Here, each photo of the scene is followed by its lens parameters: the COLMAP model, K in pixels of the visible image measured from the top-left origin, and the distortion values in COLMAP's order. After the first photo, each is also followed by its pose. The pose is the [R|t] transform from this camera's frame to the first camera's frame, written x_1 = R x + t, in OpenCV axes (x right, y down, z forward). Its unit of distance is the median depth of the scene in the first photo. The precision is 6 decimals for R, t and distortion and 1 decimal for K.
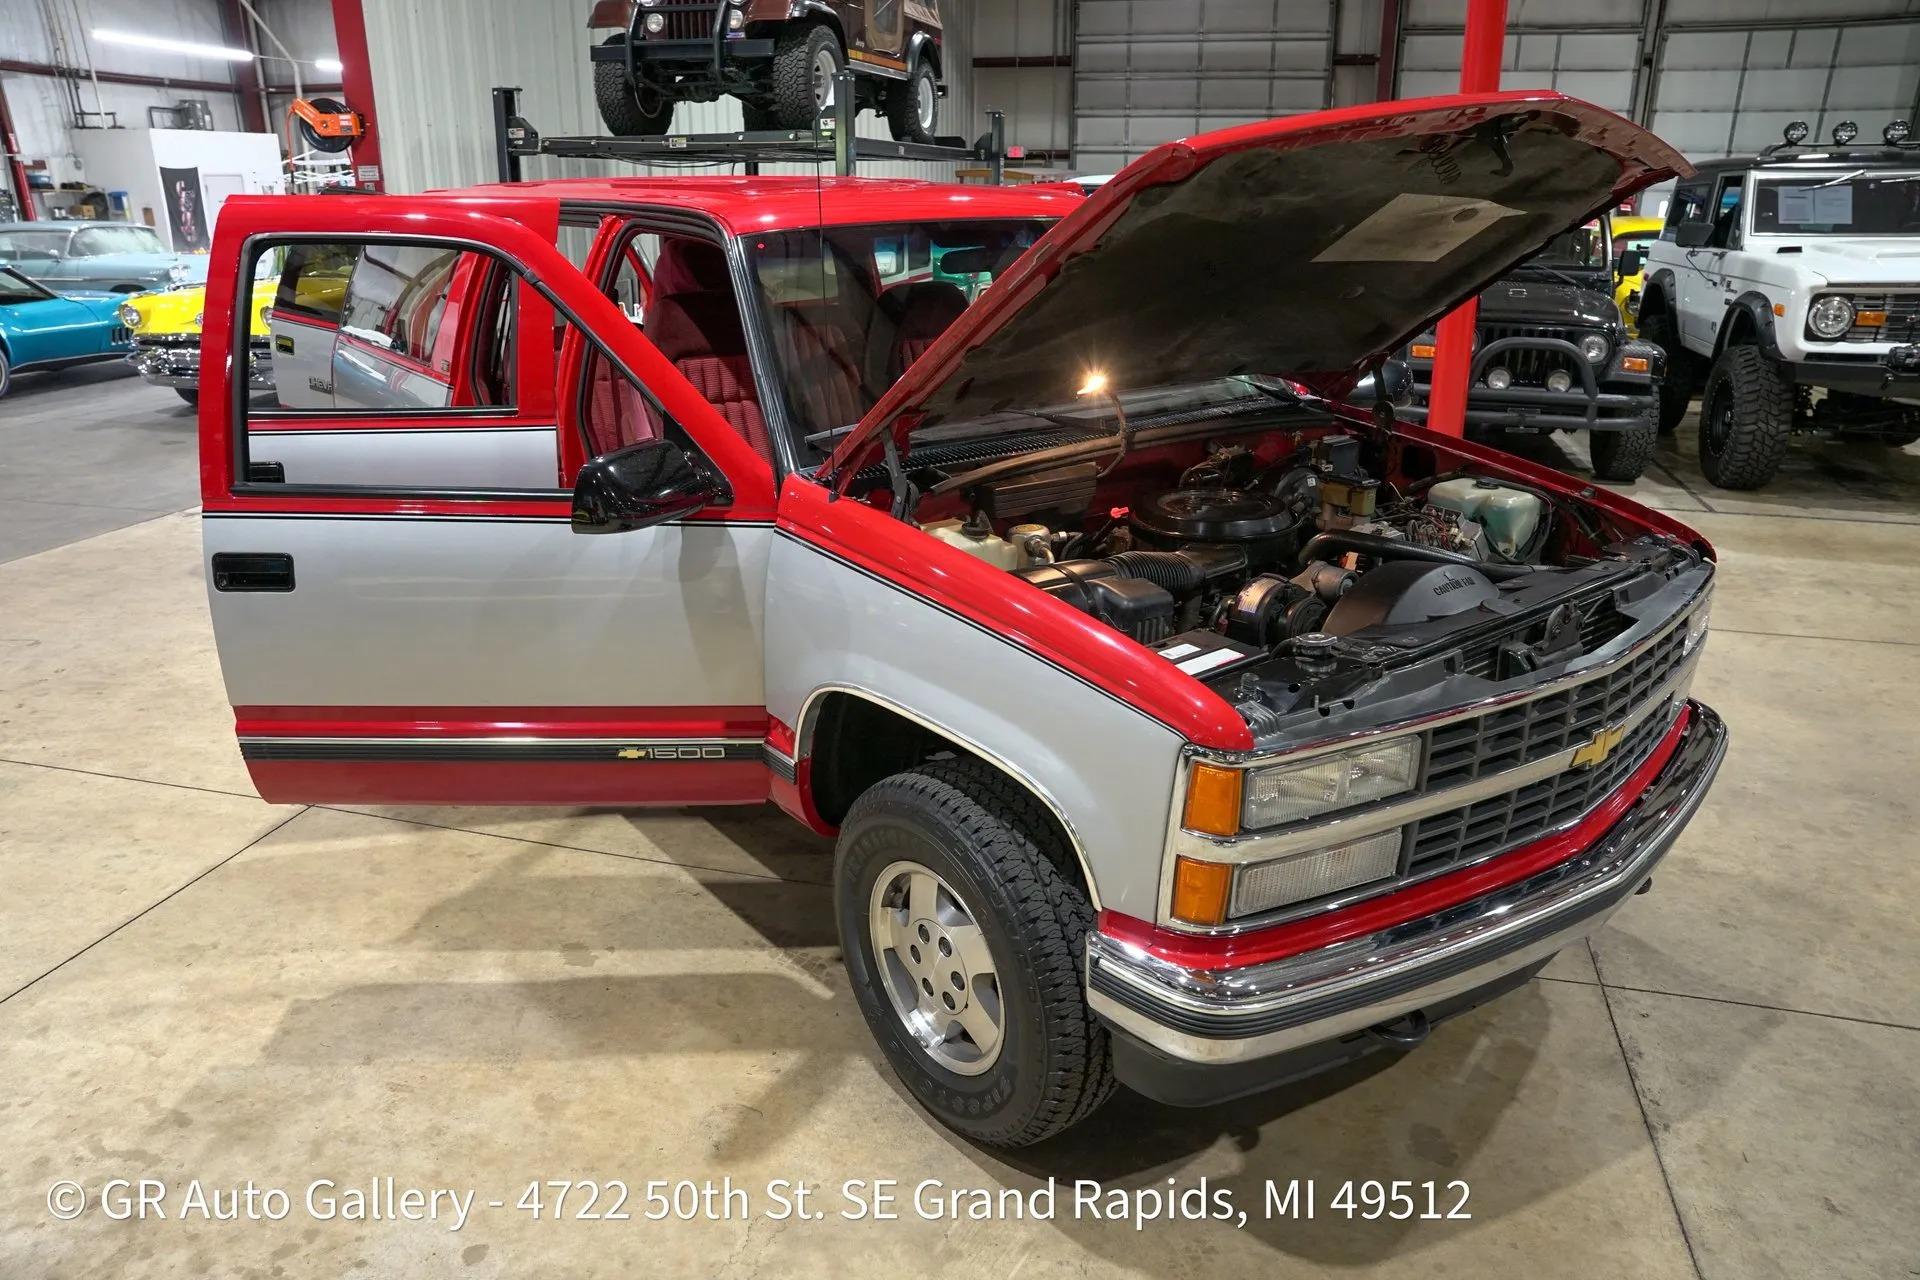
lens RADIAL K [[1316.4, 0, 965.7], [0, 1316.4, 639.4], [0, 0, 1]] dist [-0.142589, 0.113341]
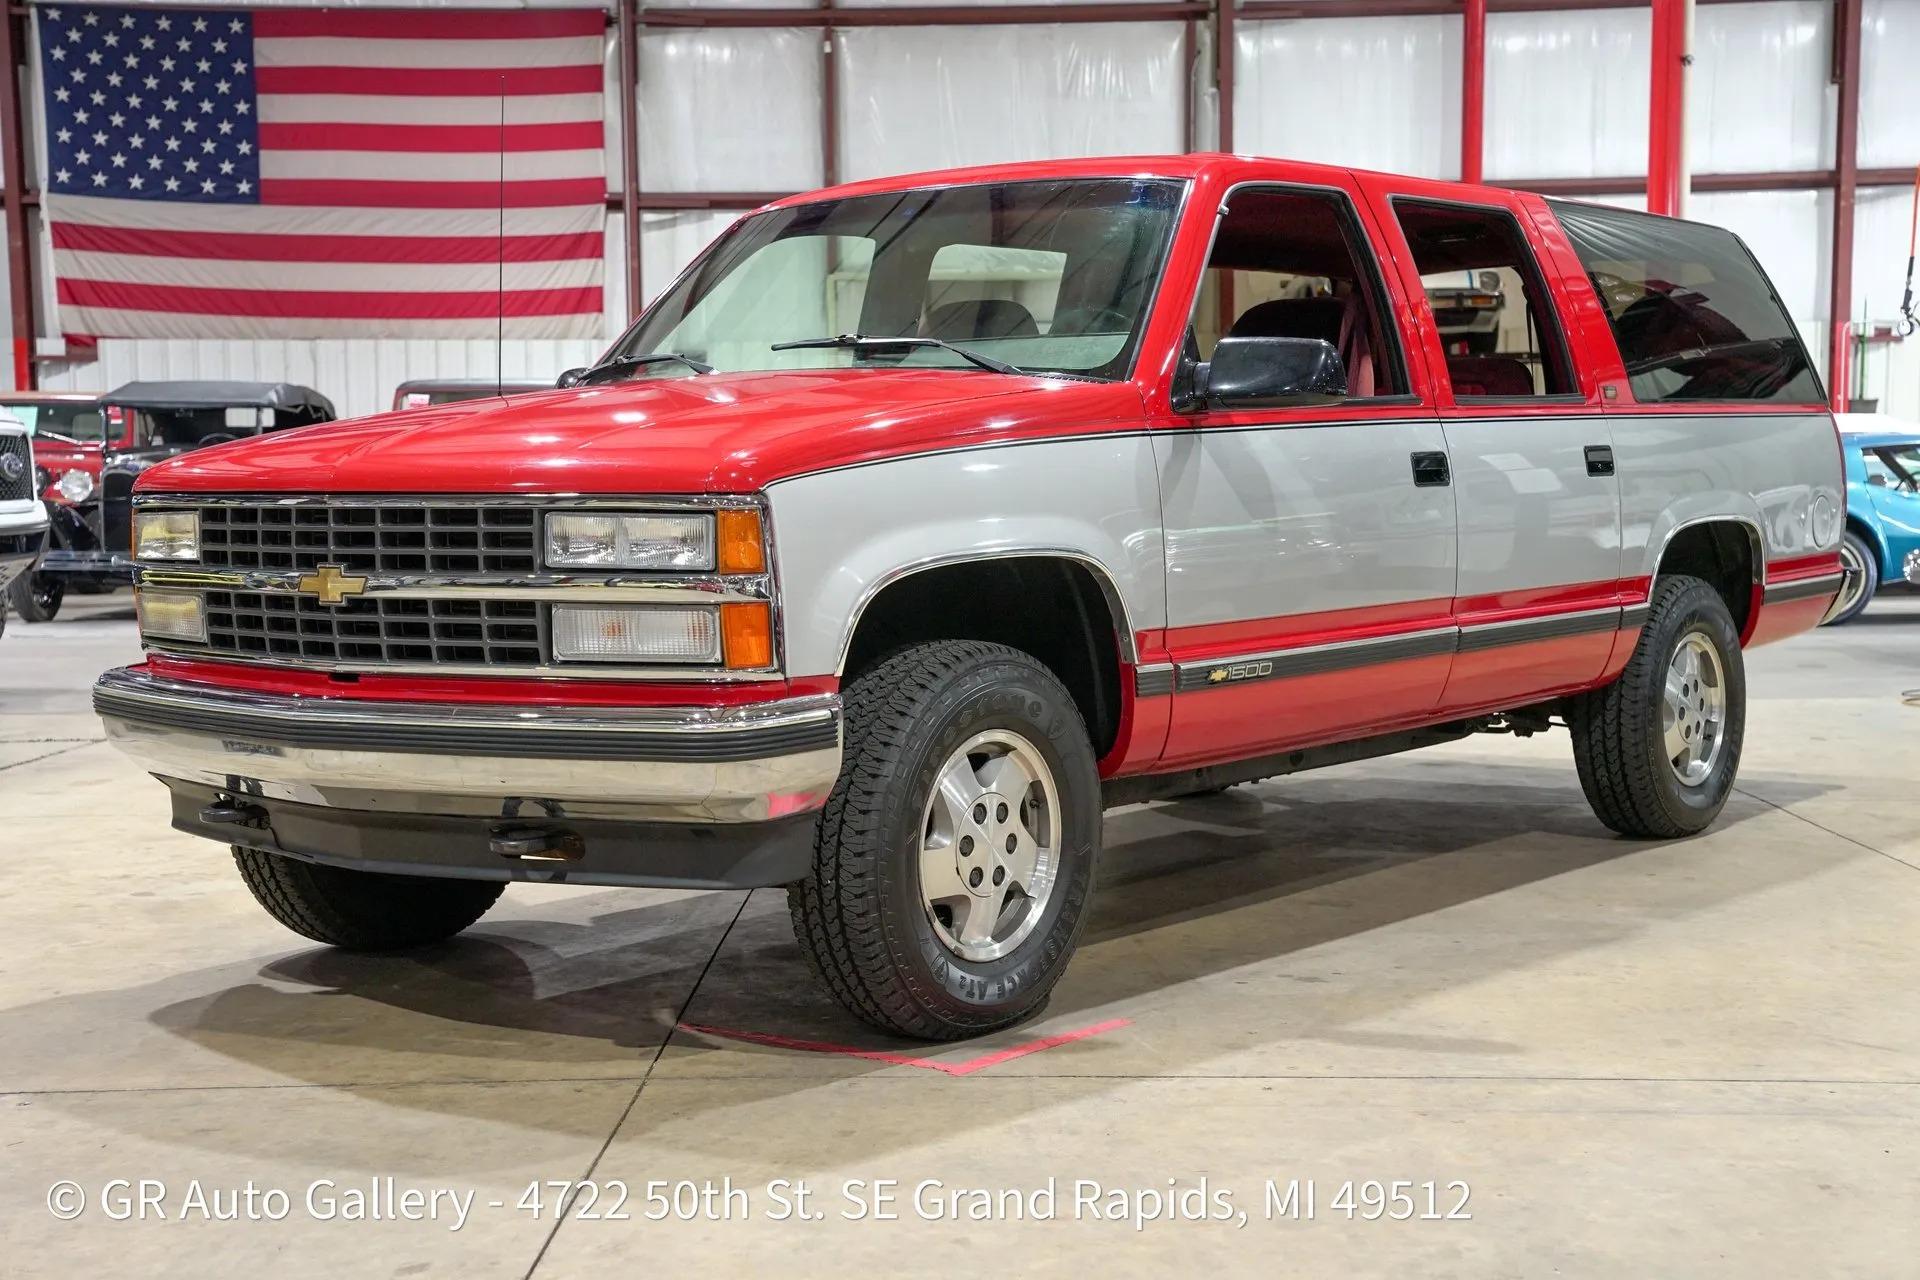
lens RADIAL K [[2598.5, 0, 960.0], [0, 2598.5, 640.0], [0, 0, 1]] dist [0.218397, 0.076113]
pose [[0.242459, 0.062146, -0.968169, 1.027337], [-0.314837, 0.948976, -0.017931, 0.002152], [0.917655, 0.309163, 0.249654, 0.370415]]
